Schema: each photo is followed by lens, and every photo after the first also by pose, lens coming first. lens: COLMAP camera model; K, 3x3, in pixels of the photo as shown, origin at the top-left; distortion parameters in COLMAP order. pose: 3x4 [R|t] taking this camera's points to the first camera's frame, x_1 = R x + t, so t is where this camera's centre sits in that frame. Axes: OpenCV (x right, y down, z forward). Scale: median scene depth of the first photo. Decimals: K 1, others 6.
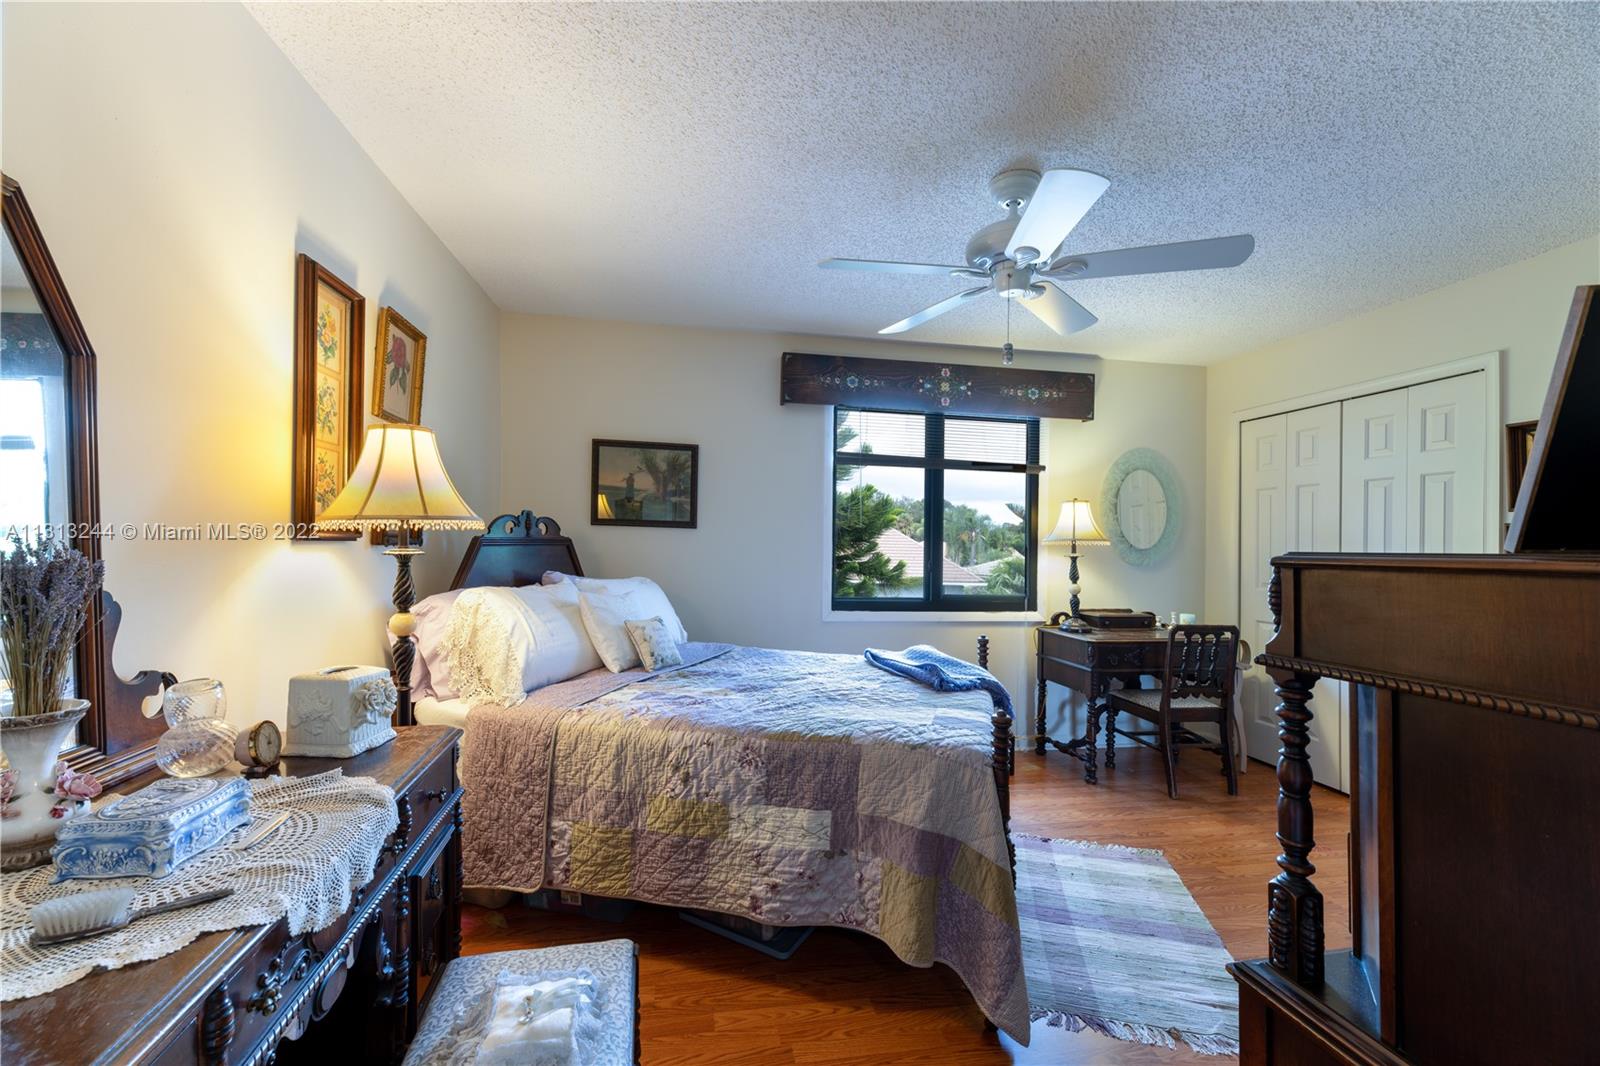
lens RADIAL K [[645.9, 0, 801.4], [0, 645.9, 535.6], [0, 0, 1]] dist [0.000835, 0.000164]
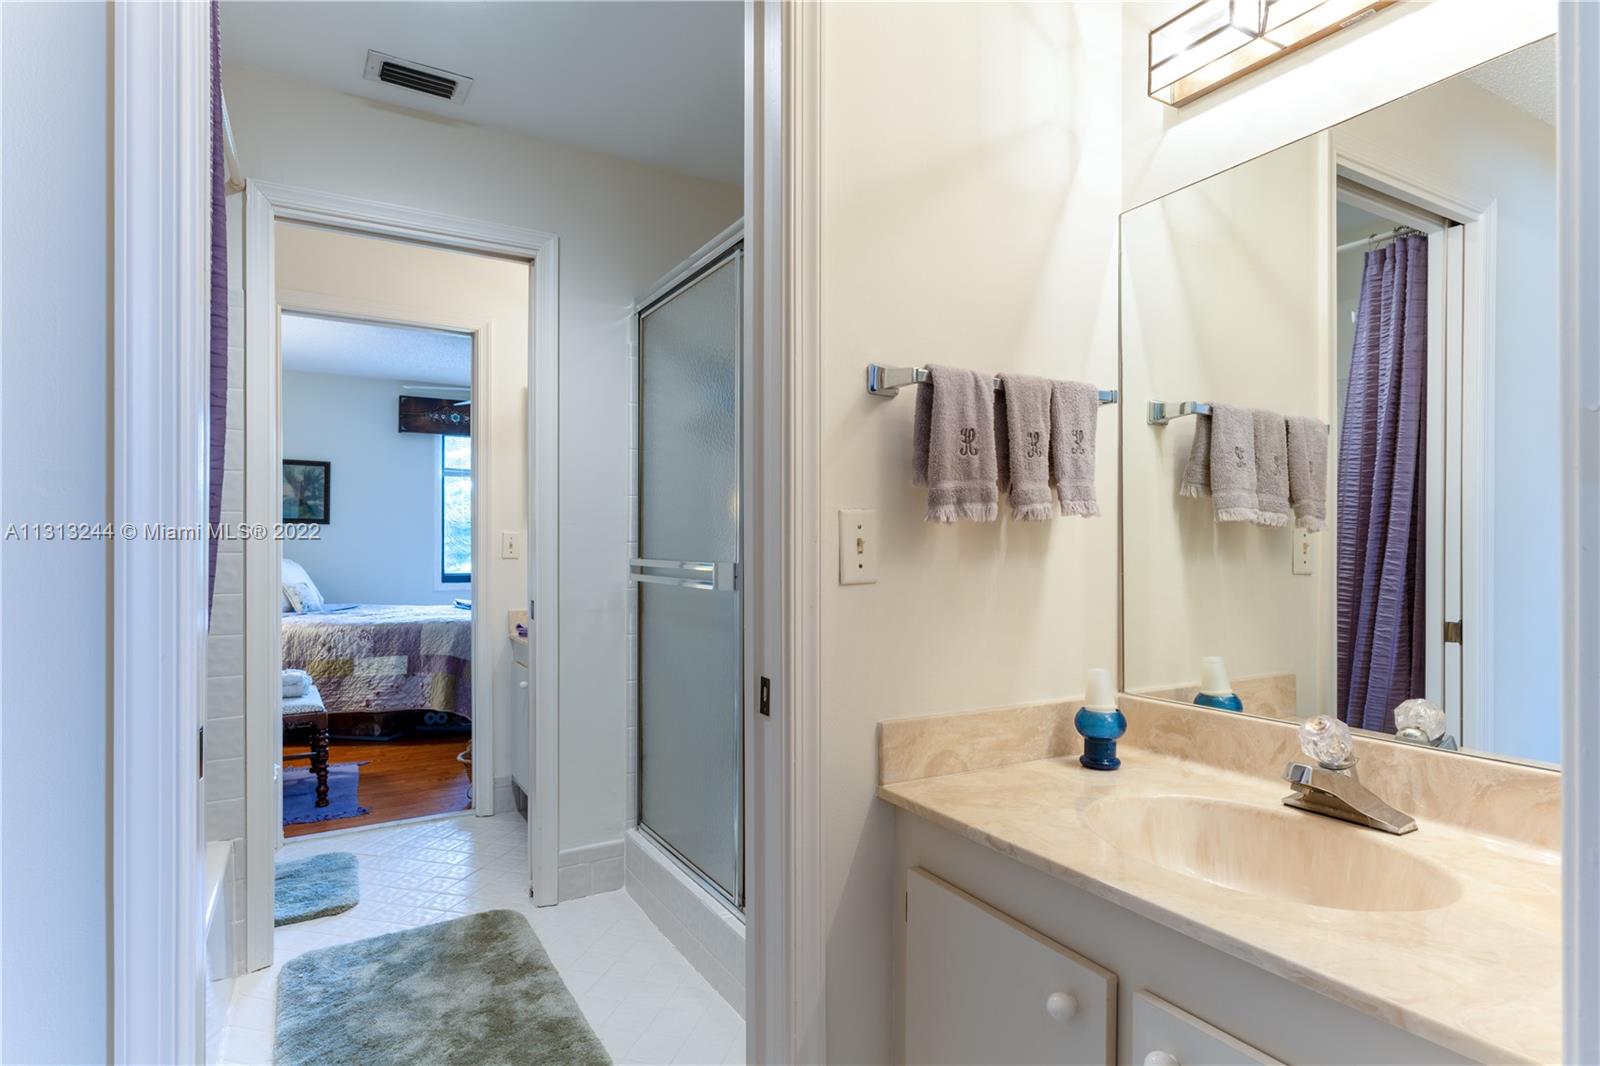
lens RADIAL K [[825.3, 0, 796.1], [0, 825.3, 529.8], [0, 0, 1]] dist [0.009461, -0.001753]
pose [[0.934658, -0.012618, 0.355323, 0.271779], [0.012750, 0.999917, 0.001969, 0.020138], [-0.355319, 0.002690, 0.934741, -1.950577]]
